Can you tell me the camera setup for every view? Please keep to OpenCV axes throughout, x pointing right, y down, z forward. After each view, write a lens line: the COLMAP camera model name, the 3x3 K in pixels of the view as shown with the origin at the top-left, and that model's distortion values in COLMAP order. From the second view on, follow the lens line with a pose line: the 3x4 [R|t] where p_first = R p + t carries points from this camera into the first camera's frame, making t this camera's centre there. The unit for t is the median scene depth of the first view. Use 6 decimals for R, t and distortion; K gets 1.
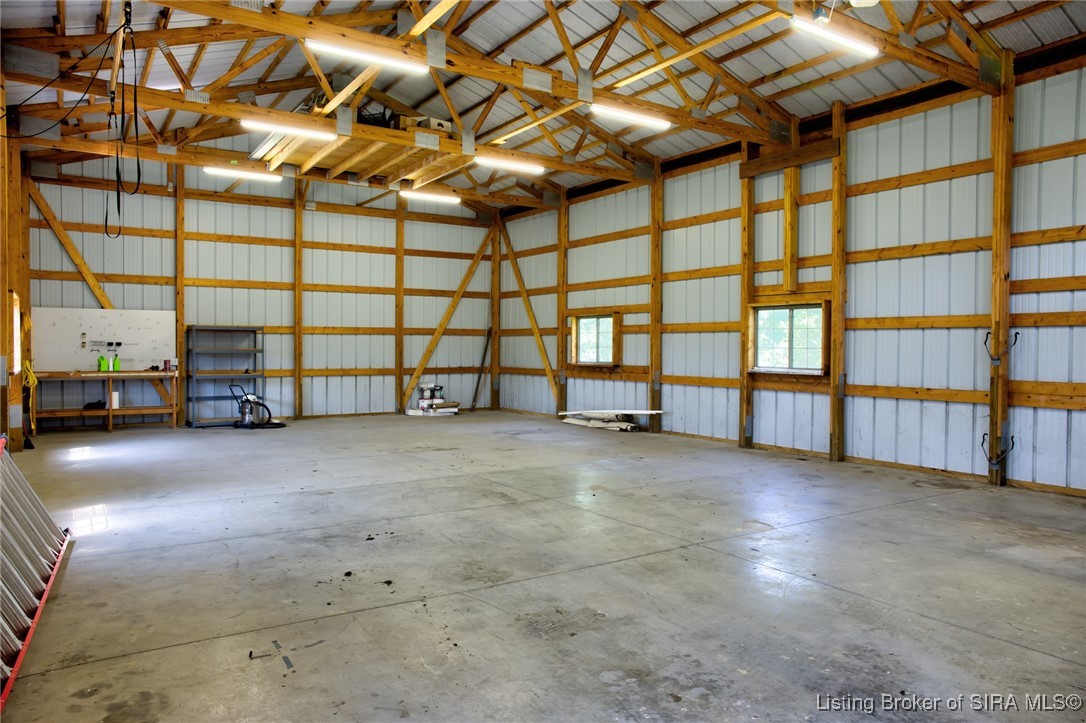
lens RADIAL K [[742.3, 0, 543.6], [0, 742.3, 362.9], [0, 0, 1]] dist [-0.059749, 0.059733]
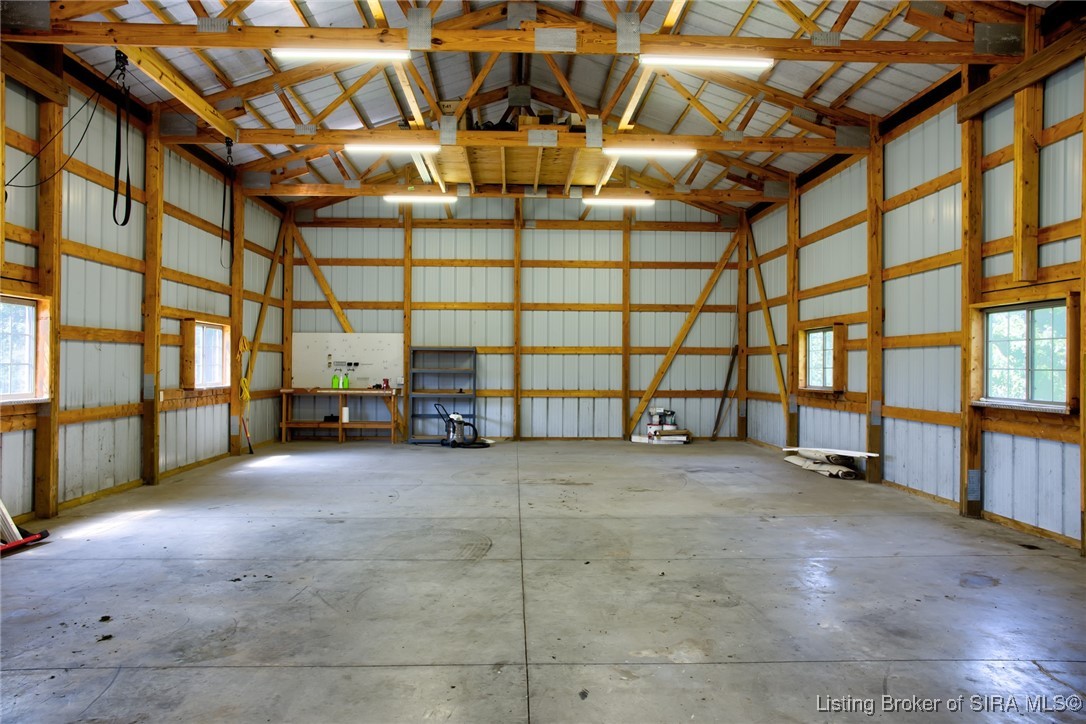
lens RADIAL K [[742.3, 0, 545.2], [0, 742.3, 361.1], [0, 0, 1]] dist [-0.059749, 0.059733]
pose [[0.855276, -0.002764, -0.518165, 0.256101], [-0.012987, 0.999557, -0.026769, -0.004234], [0.518010, 0.029624, 0.854862, 0.196767]]
